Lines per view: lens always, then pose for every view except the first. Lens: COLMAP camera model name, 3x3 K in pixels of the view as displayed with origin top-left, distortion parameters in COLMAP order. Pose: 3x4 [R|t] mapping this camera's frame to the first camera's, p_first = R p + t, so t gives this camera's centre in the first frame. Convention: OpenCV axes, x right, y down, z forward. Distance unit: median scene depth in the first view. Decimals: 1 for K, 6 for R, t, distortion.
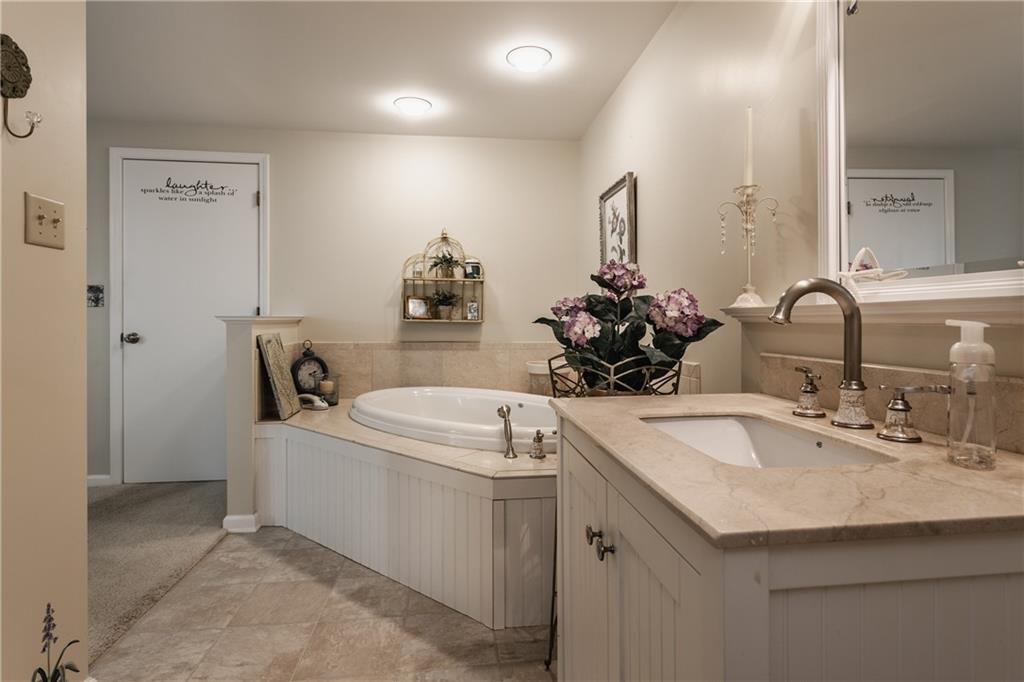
lens RADIAL K [[518.6, 0, 510.2], [0, 518.6, 310.3], [0, 0, 1]] dist [0.003710, 0.000574]
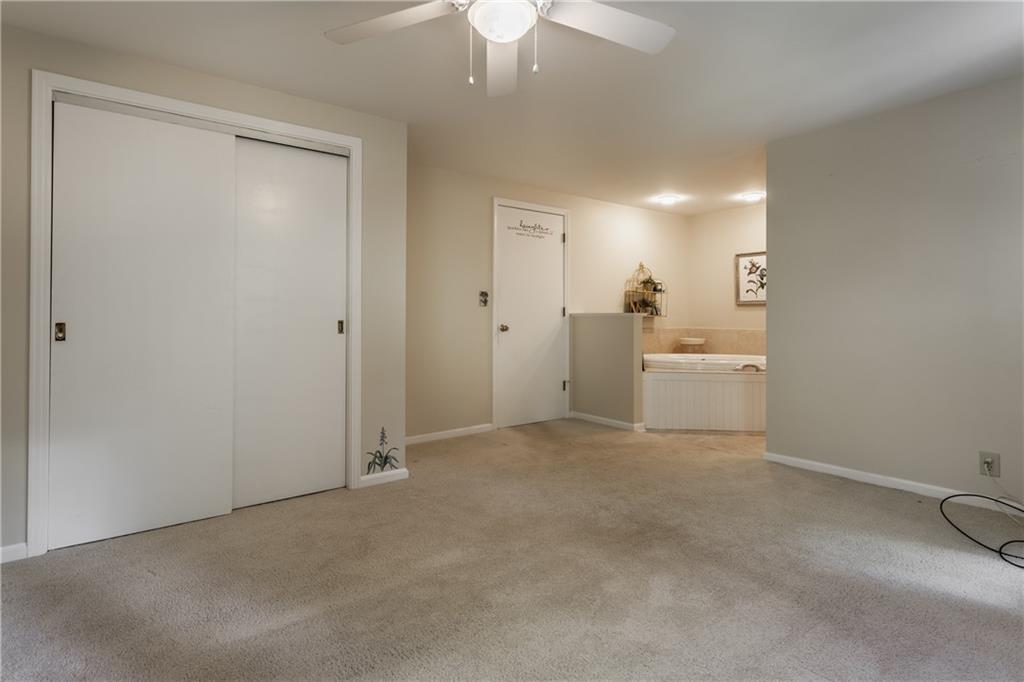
lens RADIAL K [[518.6, 0, 510.2], [0, 518.6, 310.3], [0, 0, 1]] dist [0.003710, 0.000574]
pose [[0.861448, 0.005190, 0.507819, -1.454353], [-0.006324, 0.999980, 0.000507, 0.003103], [-0.507806, -0.003648, 0.861464, -0.270105]]
